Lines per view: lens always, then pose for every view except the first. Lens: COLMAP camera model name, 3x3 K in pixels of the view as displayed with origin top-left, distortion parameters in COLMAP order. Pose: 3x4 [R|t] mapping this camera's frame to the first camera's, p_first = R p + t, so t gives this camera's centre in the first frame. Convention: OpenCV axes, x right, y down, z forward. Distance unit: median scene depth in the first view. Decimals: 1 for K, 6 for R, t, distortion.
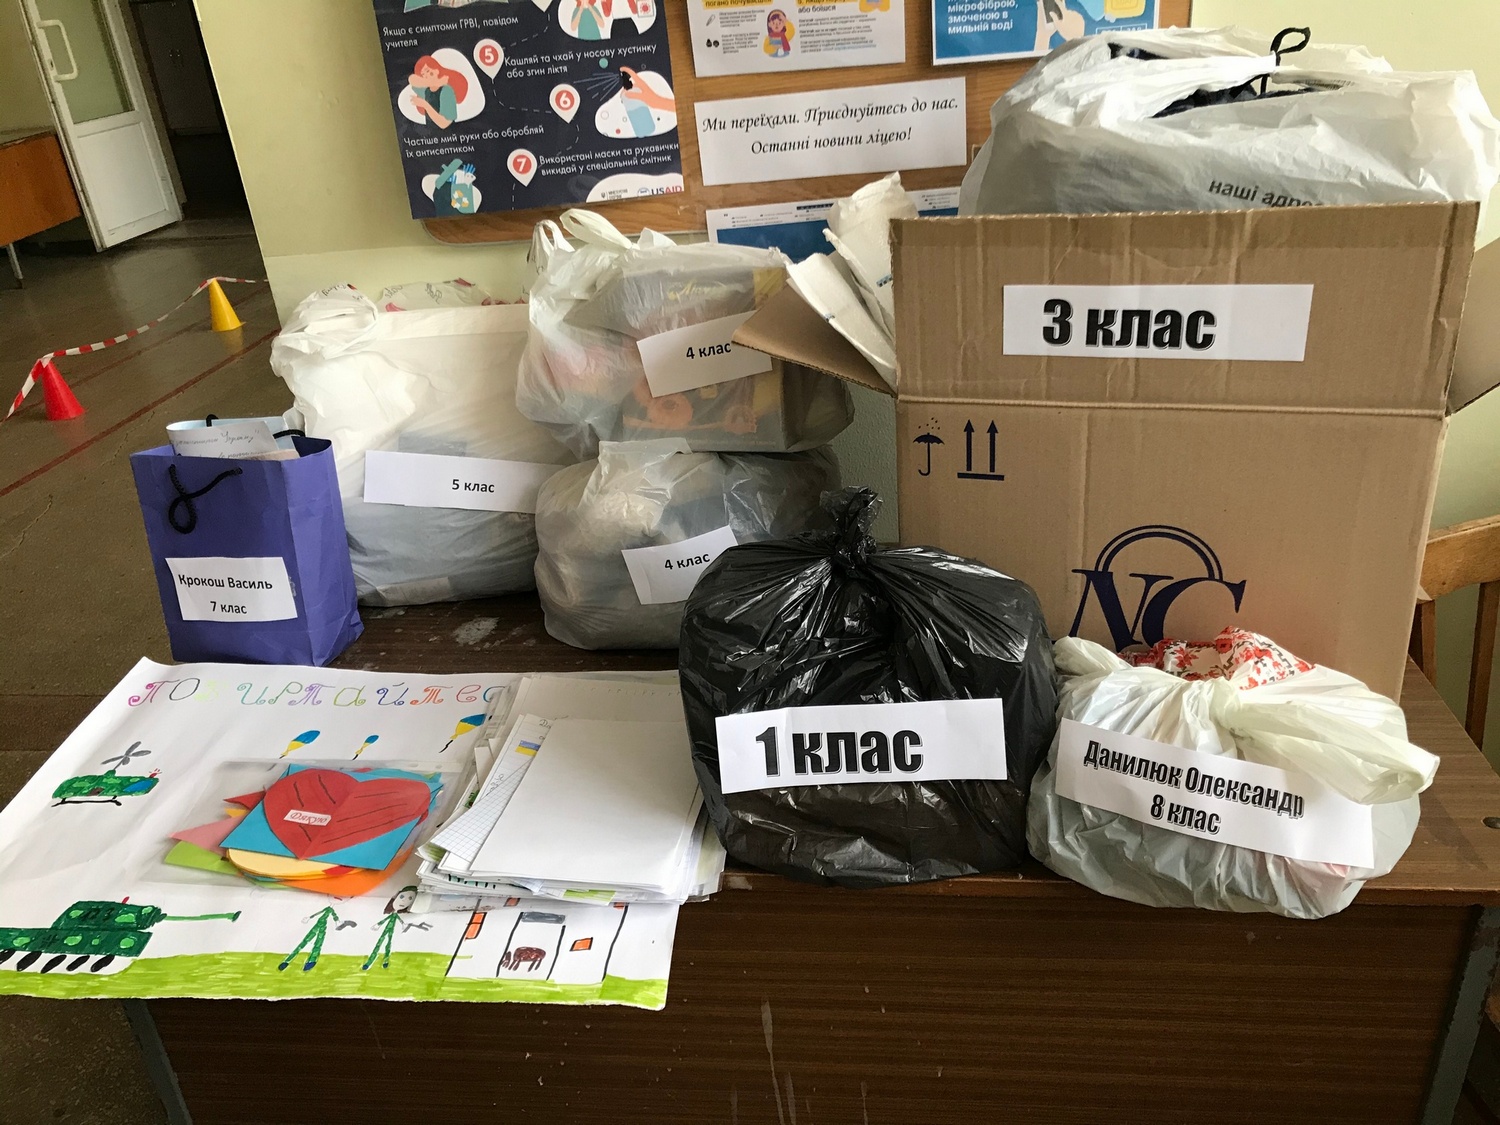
lens RADIAL K [[1215.4, 0, 746.6], [0, 1215.4, 561.8], [0, 0, 1]] dist [0.023630, 0.014434]
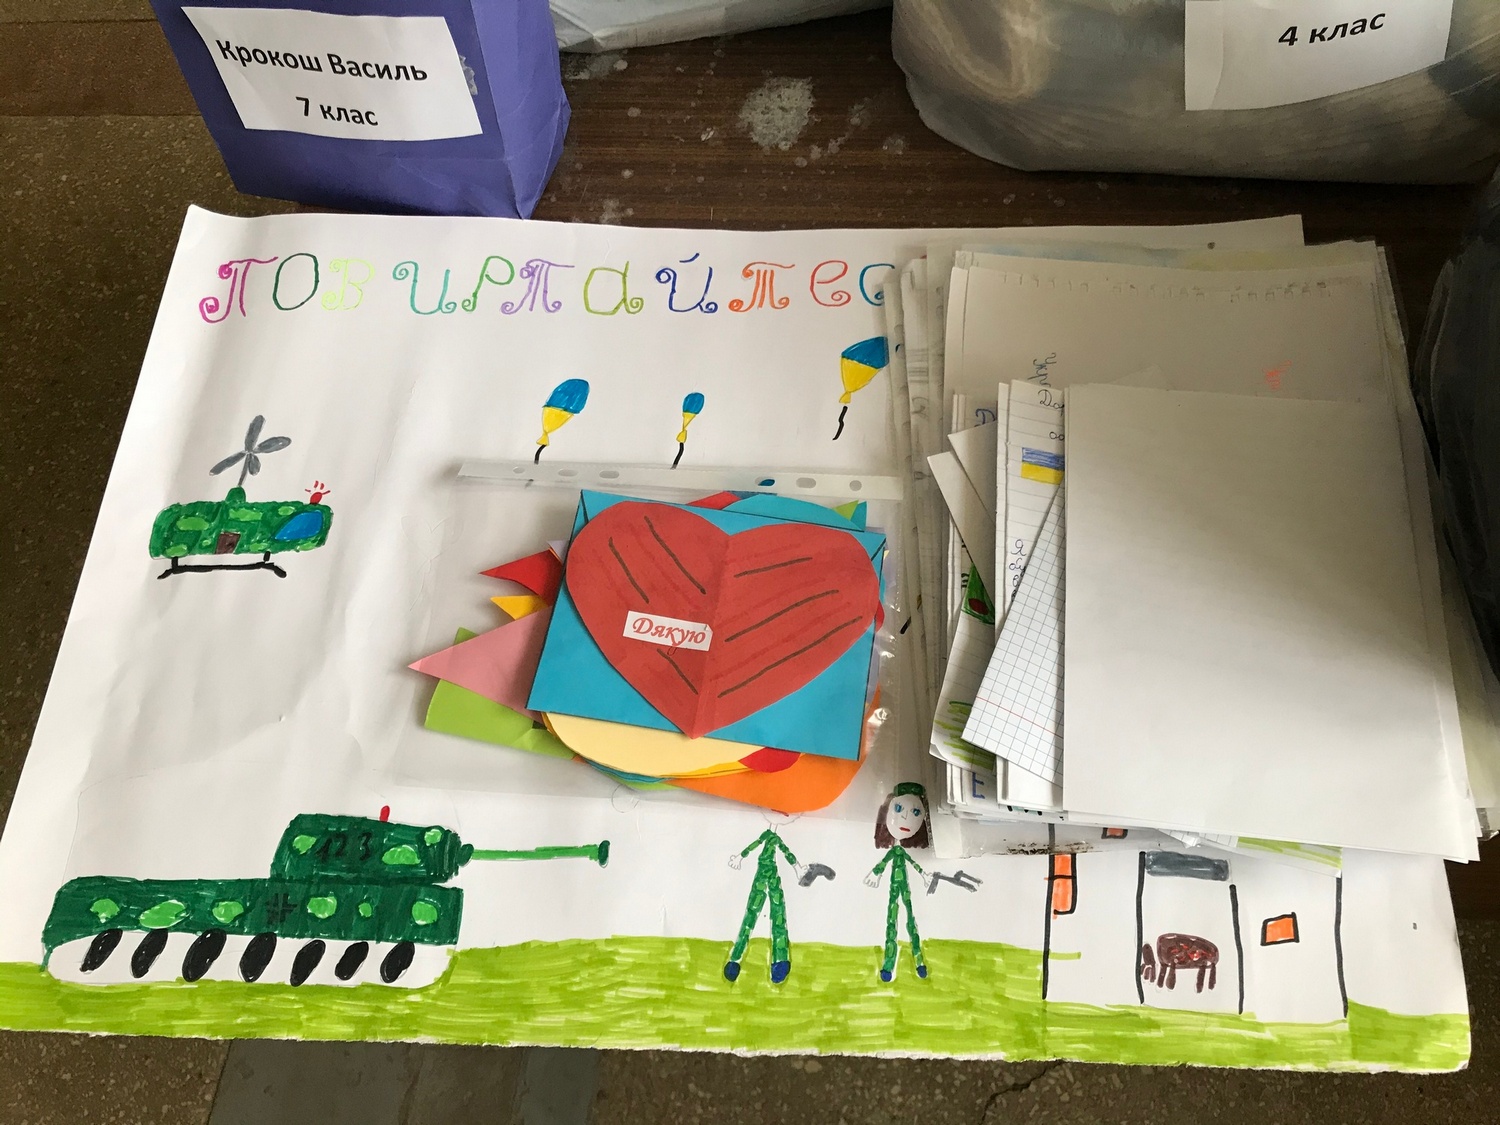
lens RADIAL K [[1215.4, 0, 759.5], [0, 1215.4, 555.9], [0, 0, 1]] dist [0.023630, 0.014434]
pose [[0.998848, -0.034659, 0.033176, -0.364059], [0.009207, 0.817092, 0.576434, -0.134798], [-0.047087, -0.575465, 0.816470, 0.632640]]
